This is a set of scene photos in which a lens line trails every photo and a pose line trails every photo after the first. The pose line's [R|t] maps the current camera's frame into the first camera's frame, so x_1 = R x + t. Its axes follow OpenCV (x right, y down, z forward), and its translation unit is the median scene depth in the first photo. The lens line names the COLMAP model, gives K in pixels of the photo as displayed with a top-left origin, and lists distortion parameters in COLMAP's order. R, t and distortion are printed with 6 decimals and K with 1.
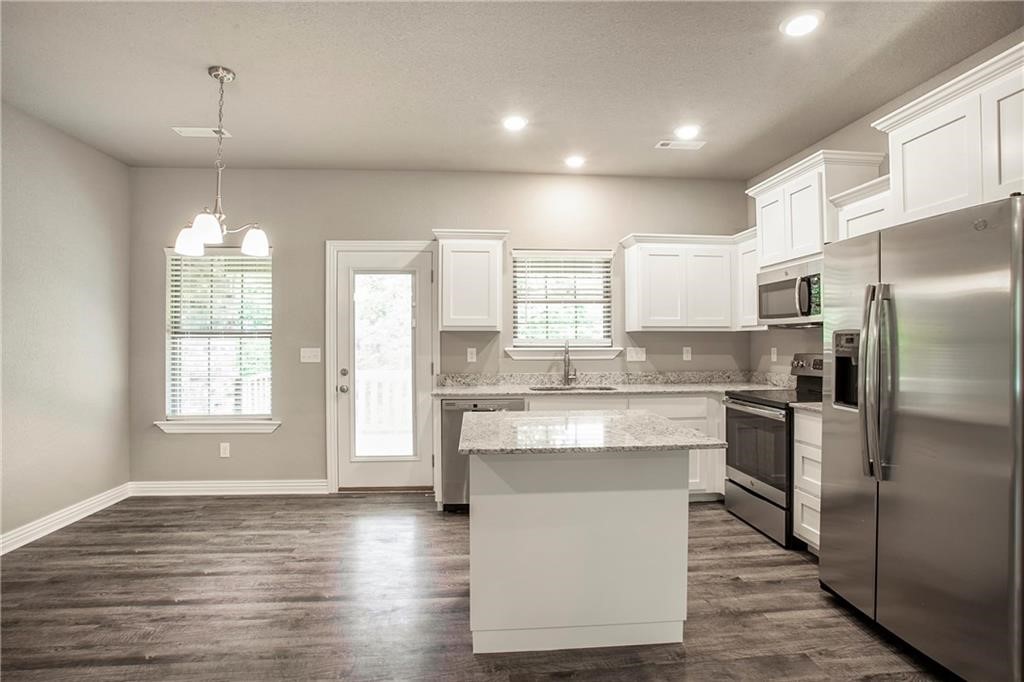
lens RADIAL K [[492.2, 0, 512.0], [0, 492.2, 341.0], [0, 0, 1]] dist [-0.045870, -0.000027]
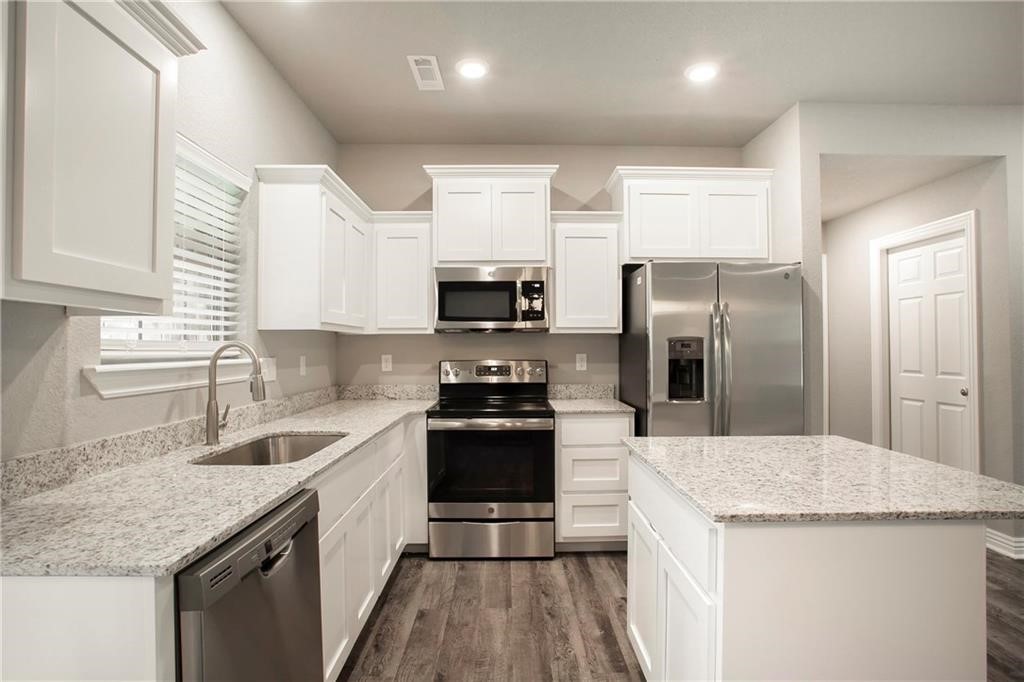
lens RADIAL K [[507.8, 0, 512.0], [0, 507.8, 341.0], [0, 0, 1]] dist [-0.093040, 0.000114]
pose [[0.076199, 0.013592, 0.997000, -0.367686], [0.001978, 0.999903, -0.013783, 0.002493], [-0.997091, 0.003022, 0.076165, 0.817444]]
